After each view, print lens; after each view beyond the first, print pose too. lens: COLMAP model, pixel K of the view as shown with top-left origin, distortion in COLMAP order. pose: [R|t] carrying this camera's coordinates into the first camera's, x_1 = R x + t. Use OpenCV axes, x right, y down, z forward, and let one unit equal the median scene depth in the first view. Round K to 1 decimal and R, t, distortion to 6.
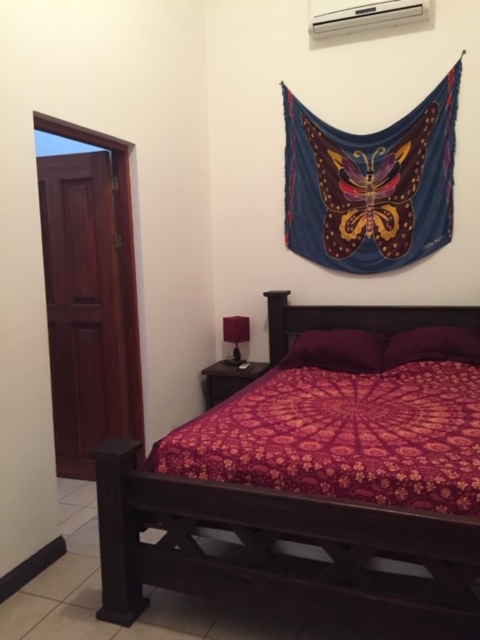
lens RADIAL K [[543.0, 0, 240.0], [0, 543.0, 320.0], [0, 0, 1]] dist [0.077396, -0.098690]
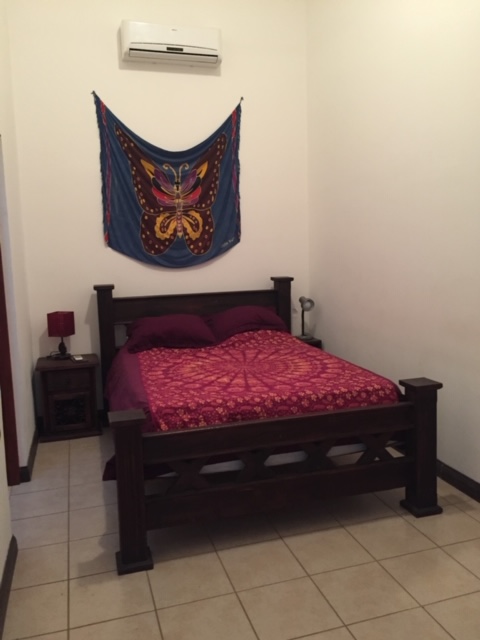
lens RADIAL K [[543.0, 0, 240.0], [0, 543.0, 320.0], [0, 0, 1]] dist [0.077396, -0.098690]
pose [[0.786829, -0.072802, 0.612863, -0.414558], [0.077978, 0.996787, 0.018295, 0.018915], [-0.612226, 0.033395, 0.789978, -0.020158]]
